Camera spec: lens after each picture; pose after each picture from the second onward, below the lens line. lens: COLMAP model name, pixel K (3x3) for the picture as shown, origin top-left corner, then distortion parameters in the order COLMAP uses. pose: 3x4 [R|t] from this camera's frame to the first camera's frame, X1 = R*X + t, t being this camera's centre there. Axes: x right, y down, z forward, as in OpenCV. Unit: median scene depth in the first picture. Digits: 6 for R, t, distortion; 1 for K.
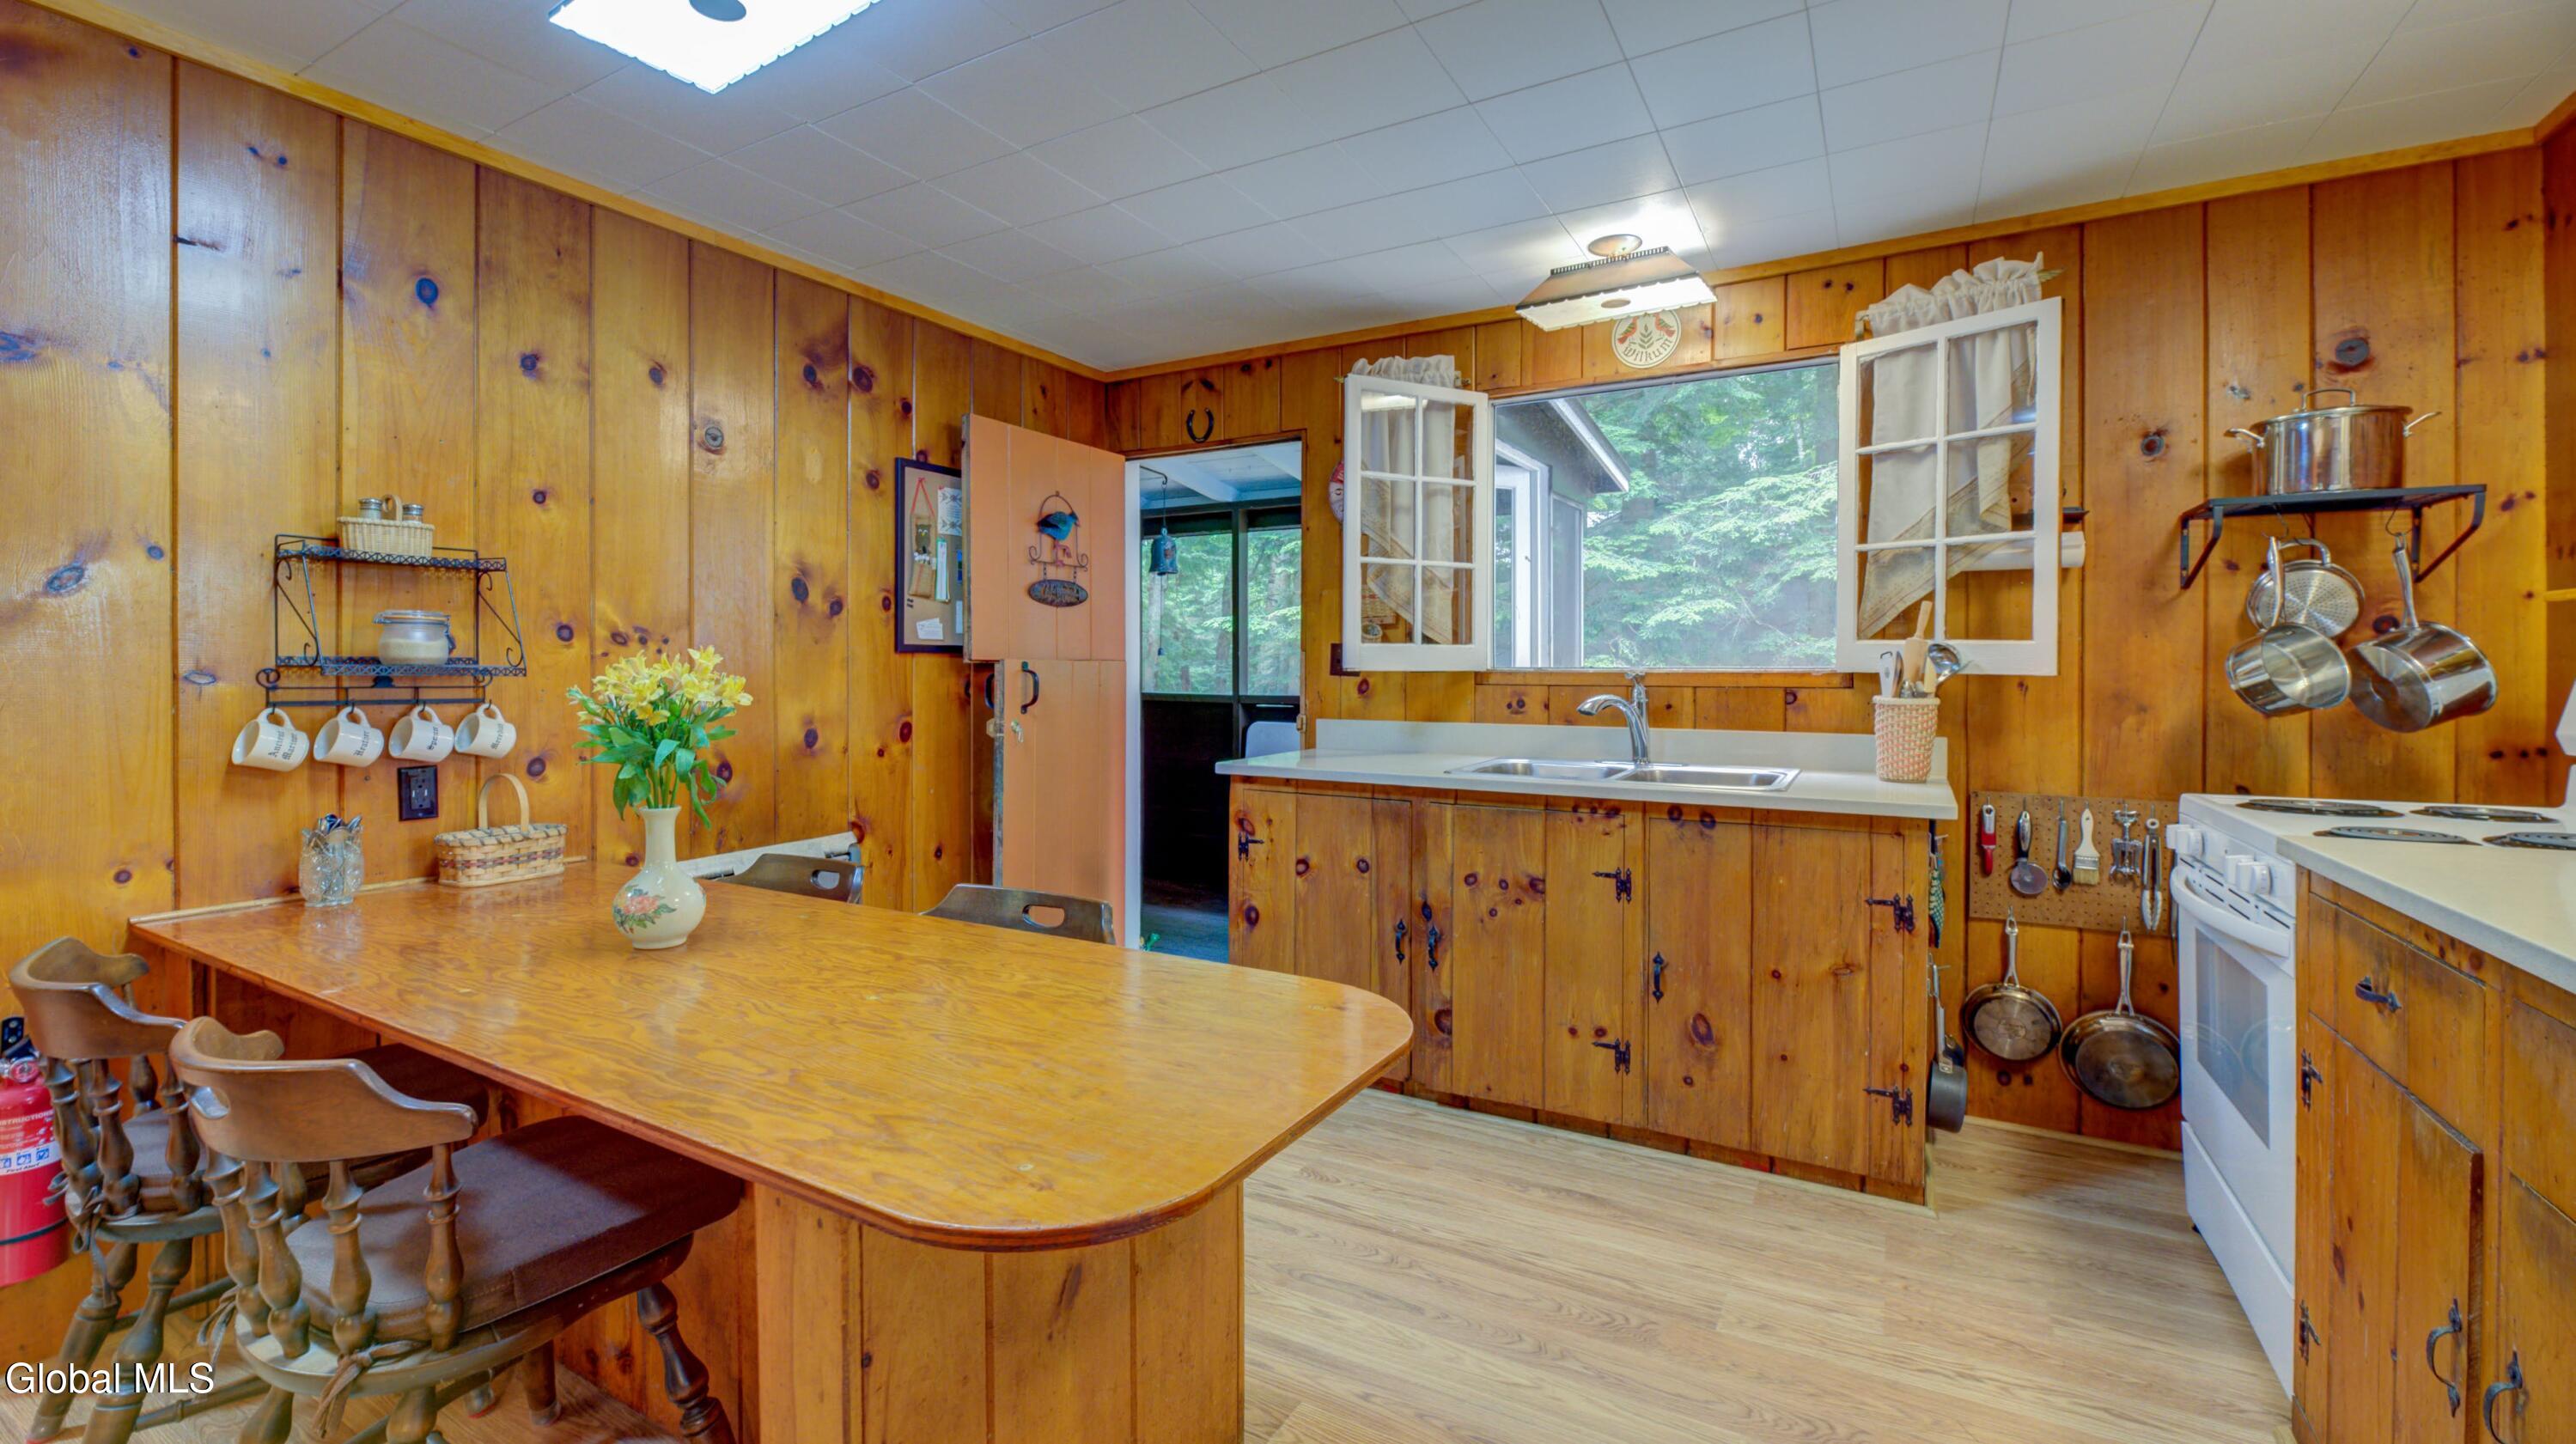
lens RADIAL K [[1032.7, 0, 1281.7], [0, 1032.7, 671.2], [0, 0, 1]] dist [-0.000102, 0.000022]
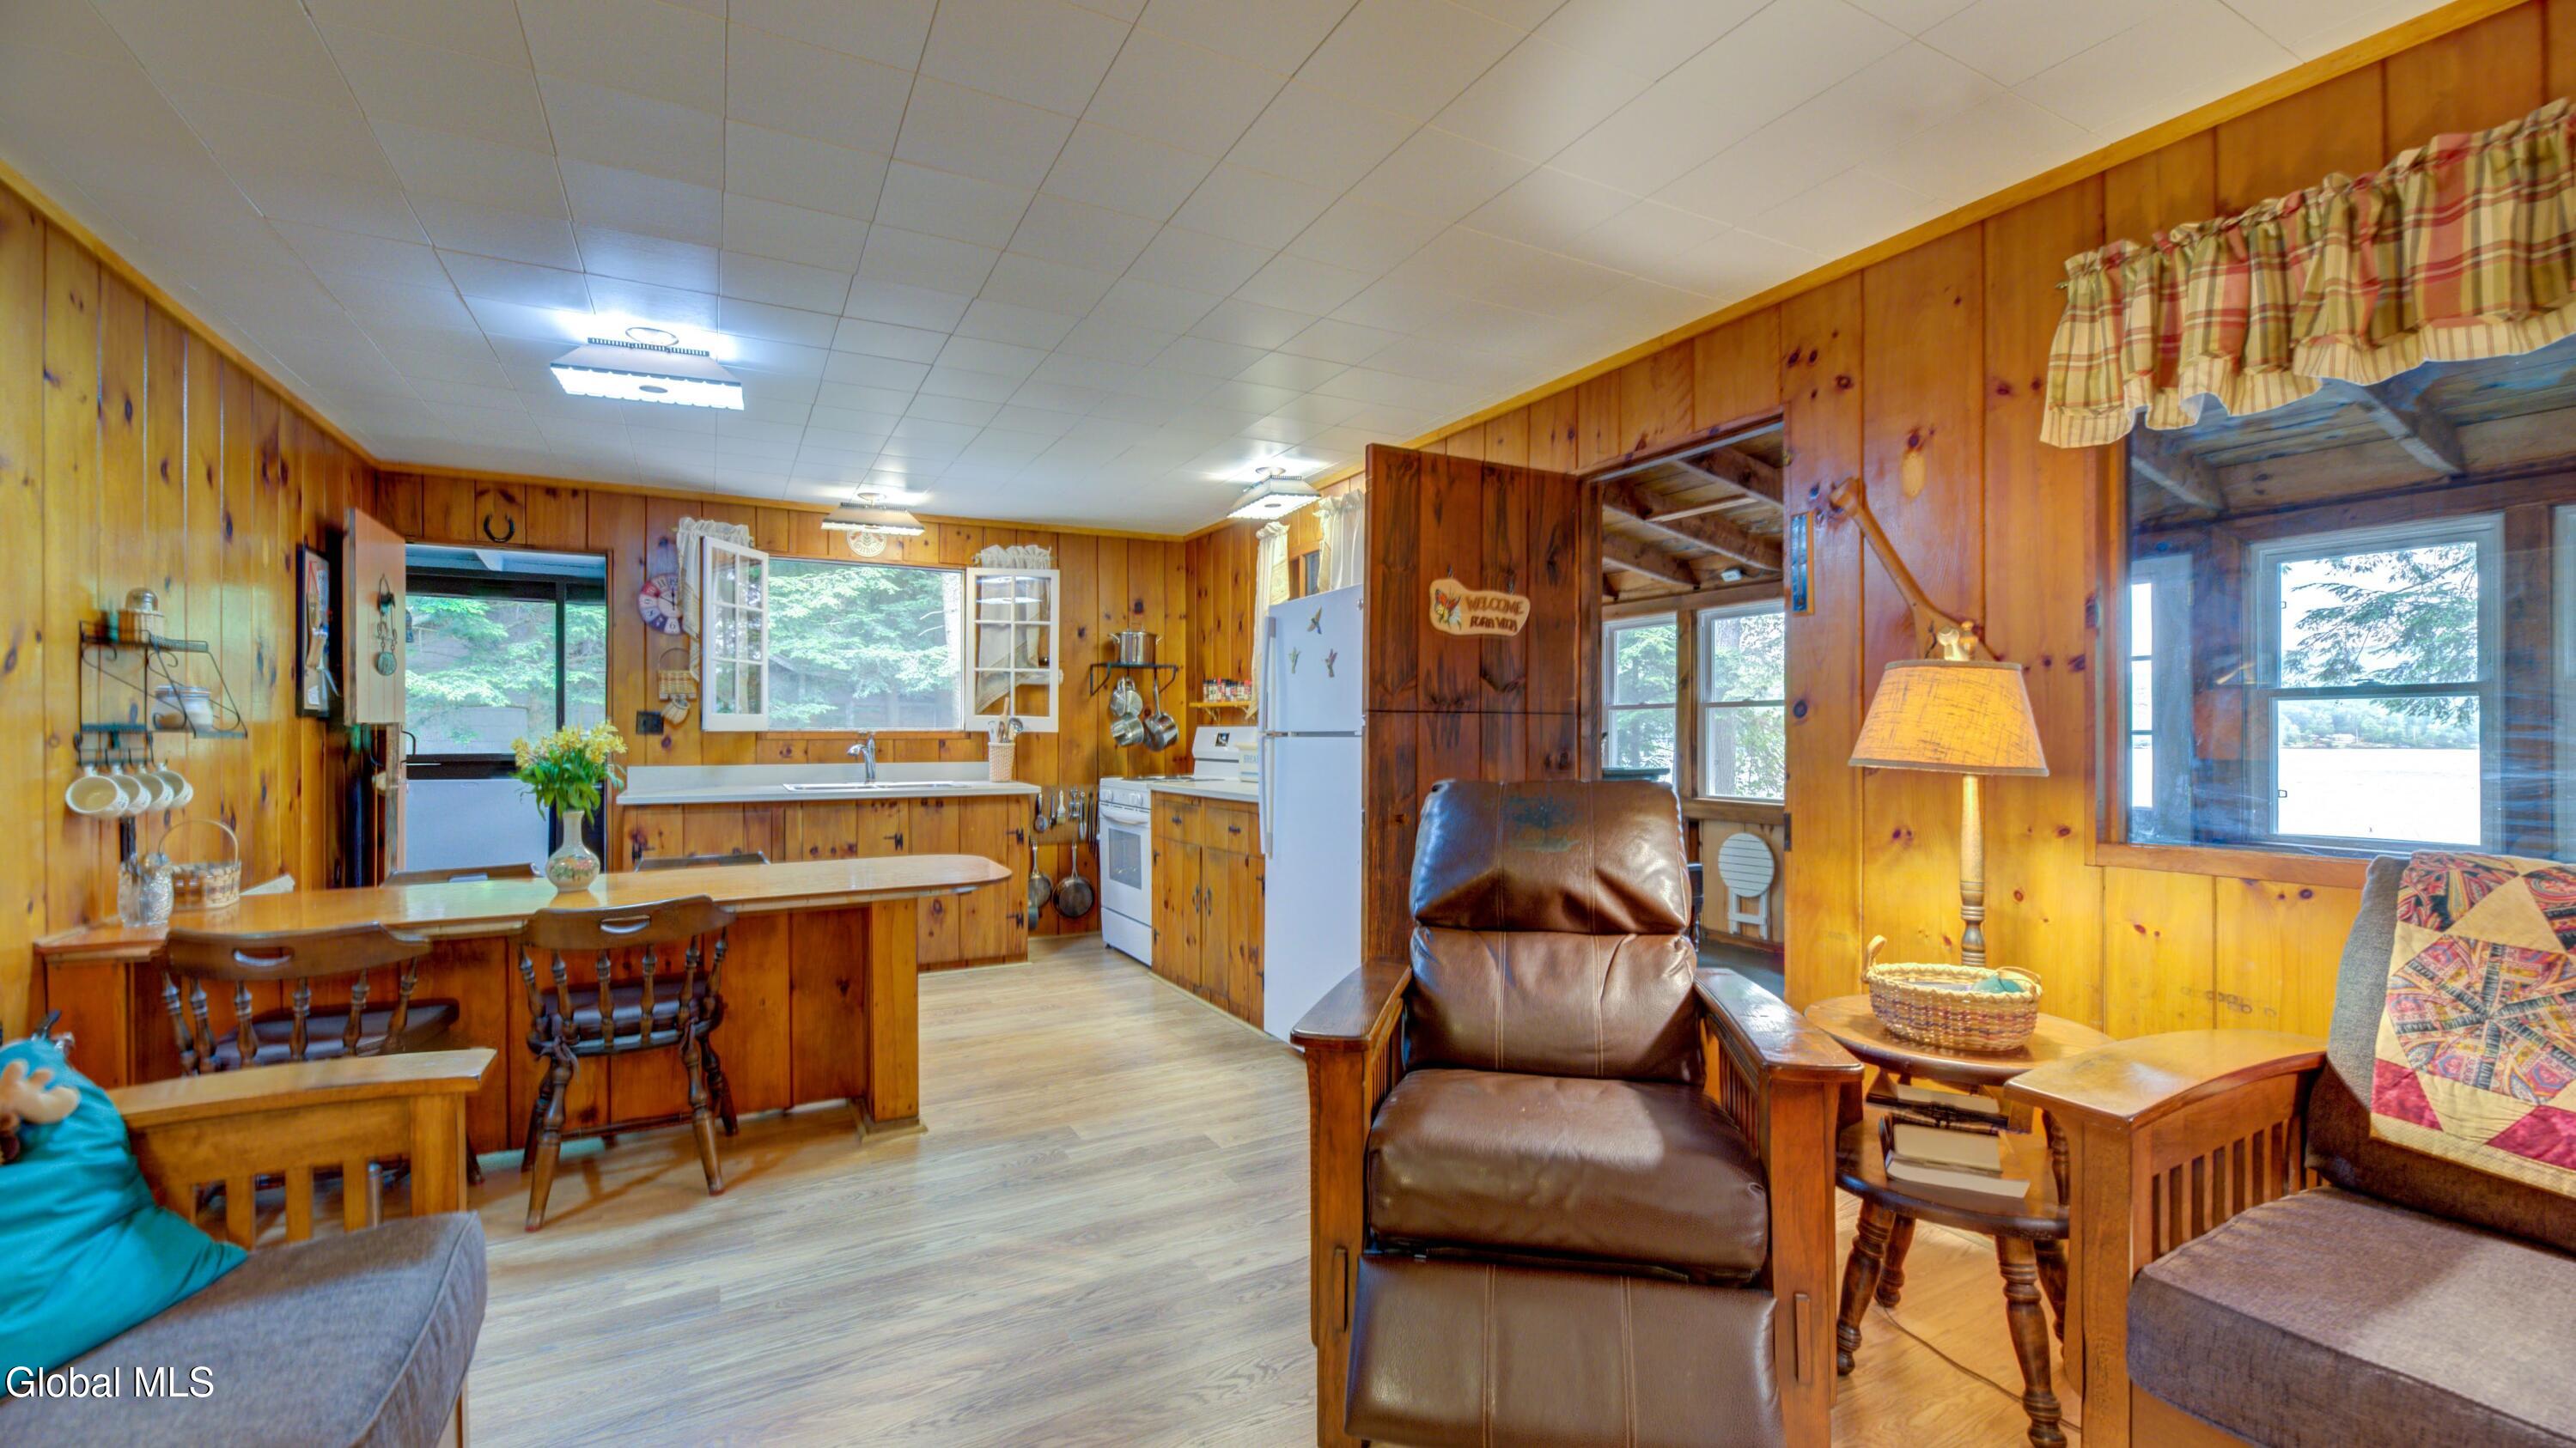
lens RADIAL K [[1059.2, 0, 1274.3], [0, 1059.2, 721.8], [0, 0, 1]] dist [-0.000105, 0.000067]
pose [[0.514674, 0.001600, 0.857385, -0.988864], [-0.000554, 0.999999, -0.001534, -0.014693], [-0.857386, 0.000314, 0.514674, -0.612026]]
